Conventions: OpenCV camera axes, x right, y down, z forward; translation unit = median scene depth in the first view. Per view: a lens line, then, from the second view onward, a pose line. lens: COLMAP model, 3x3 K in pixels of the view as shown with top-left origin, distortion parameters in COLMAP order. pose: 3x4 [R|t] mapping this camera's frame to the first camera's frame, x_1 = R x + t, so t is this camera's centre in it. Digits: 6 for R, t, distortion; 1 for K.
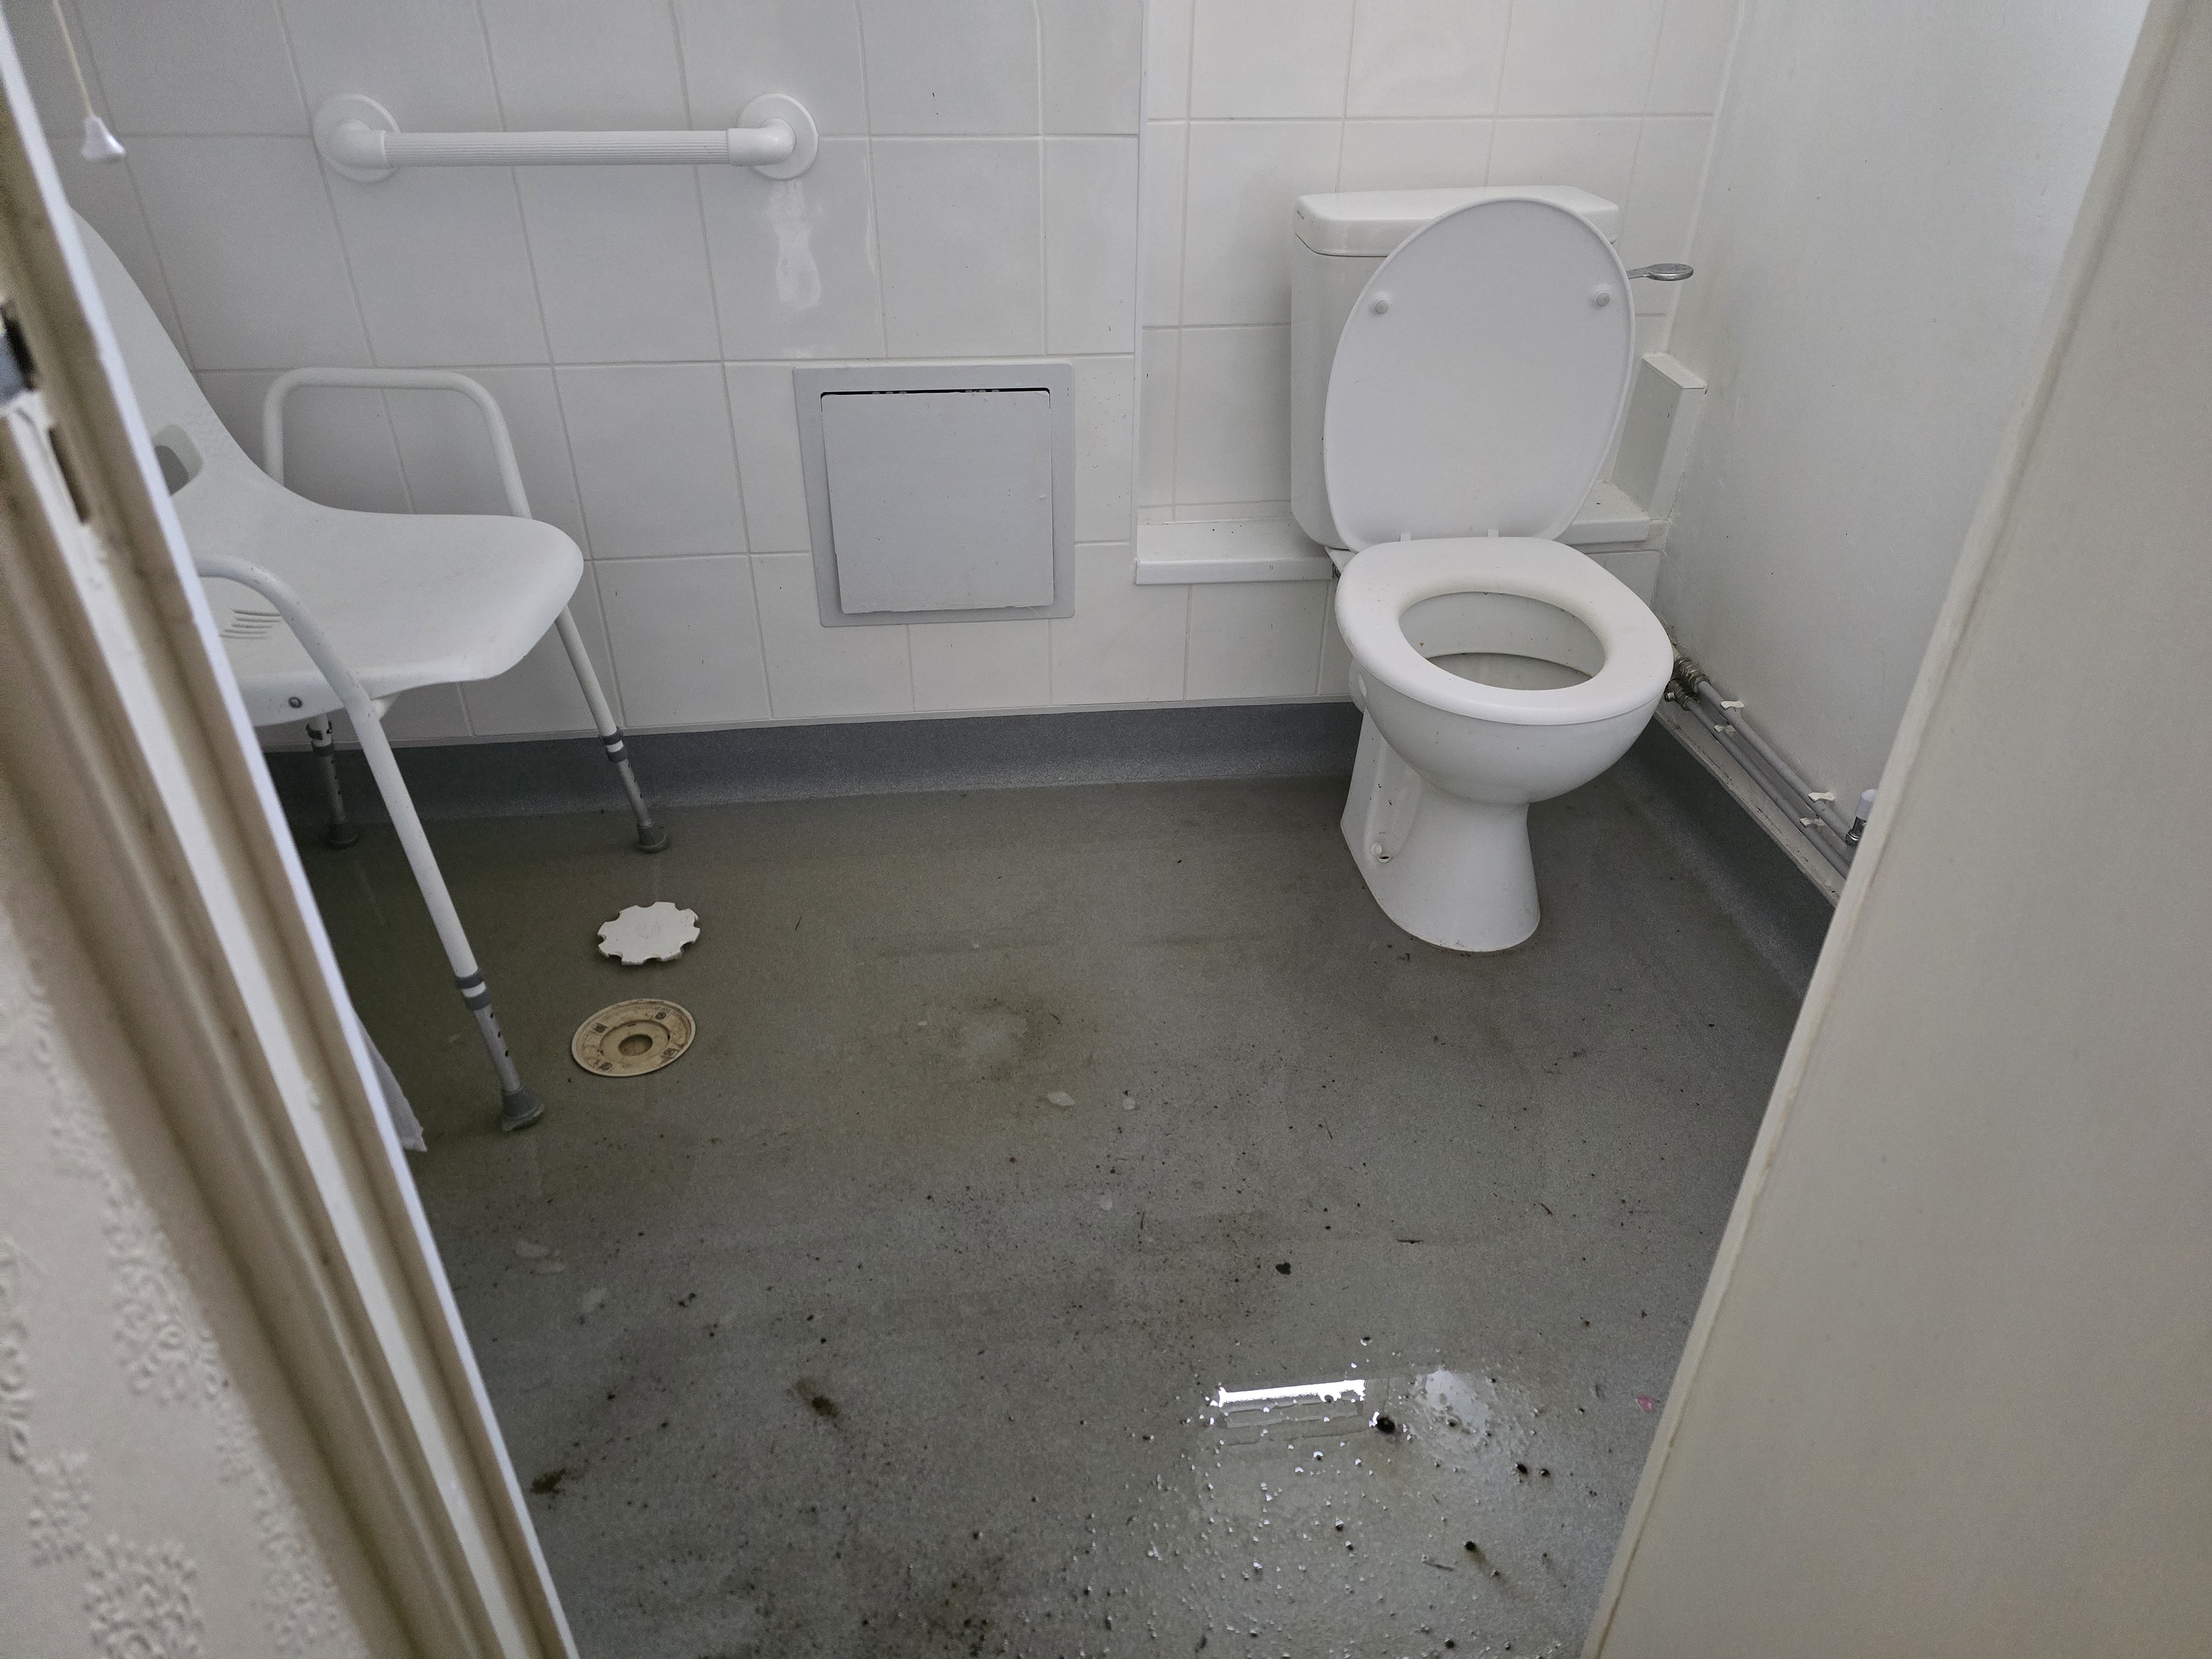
lens RADIAL K [[1445.0, 0, 1106.0], [0, 1445.0, 829.5], [0, 0, 1]] dist [0.071662, -0.061836]
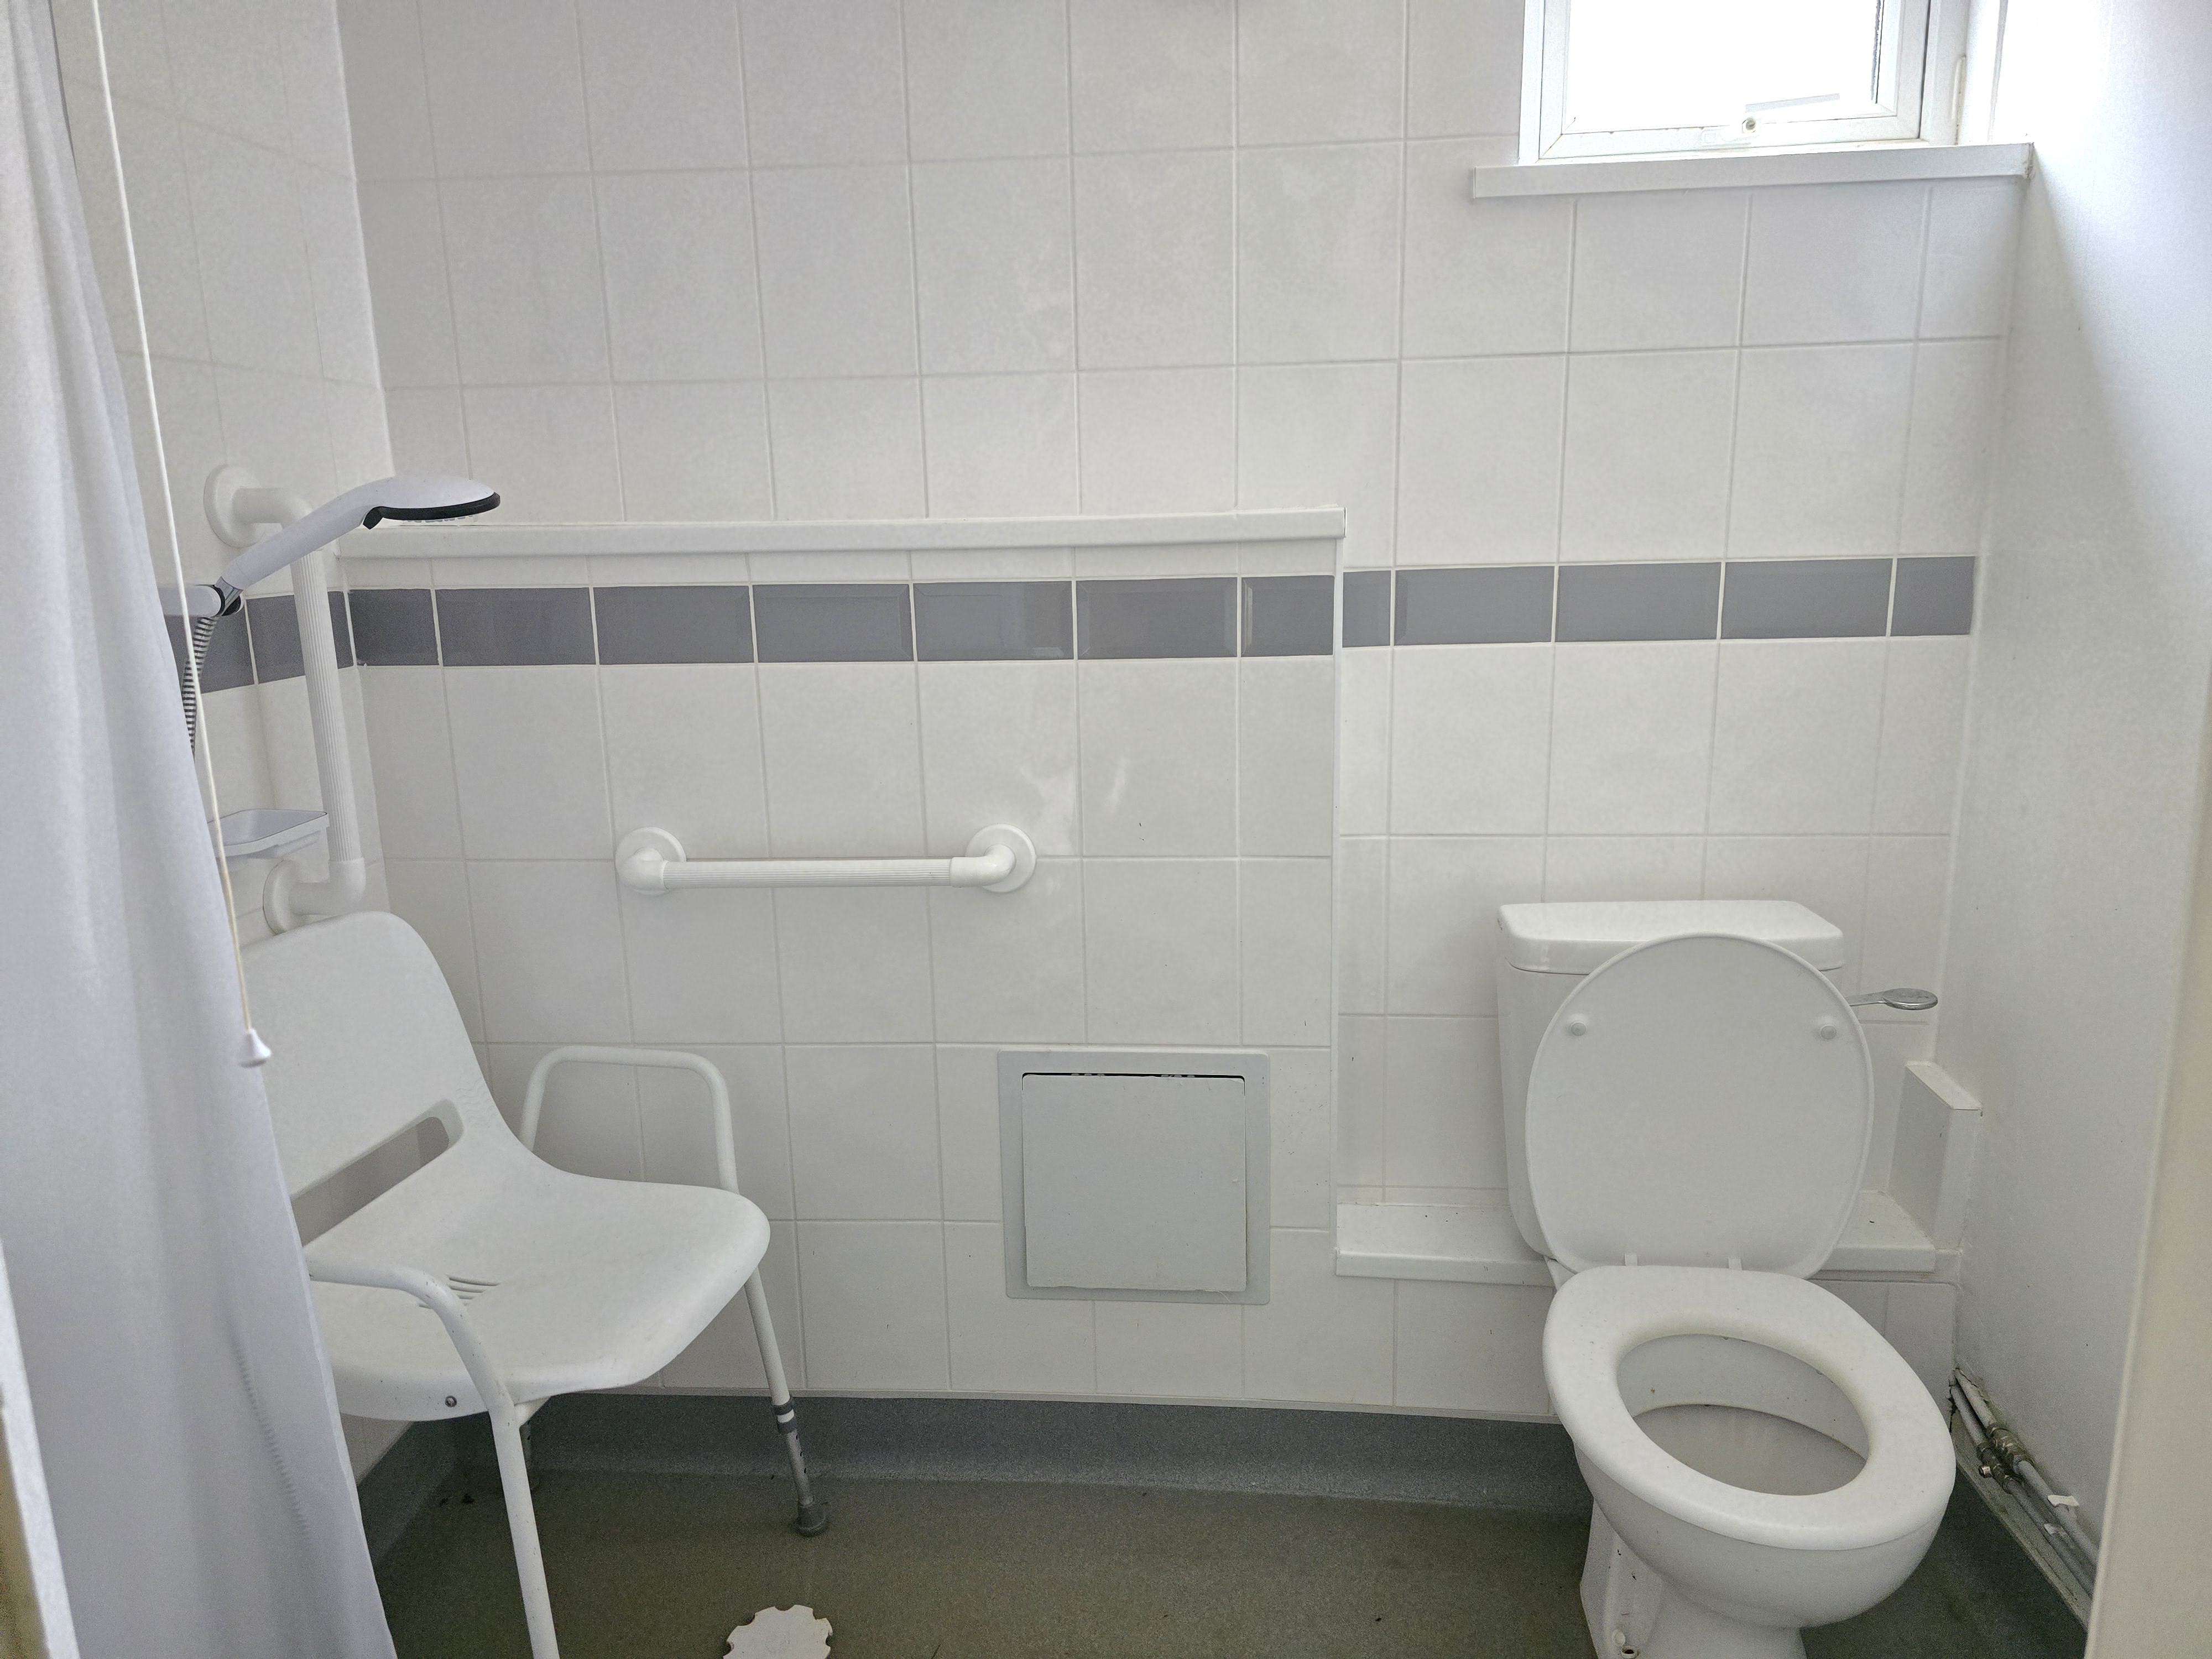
lens RADIAL K [[1445.0, 0, 1106.0], [0, 1445.0, 829.5], [0, 0, 1]] dist [0.071662, -0.061836]
pose [[0.976941, 0.014398, -0.213025, 0.076395], [-0.089943, 0.932629, -0.349446, -0.101174], [0.193642, 0.360548, 0.912418, 0.005632]]
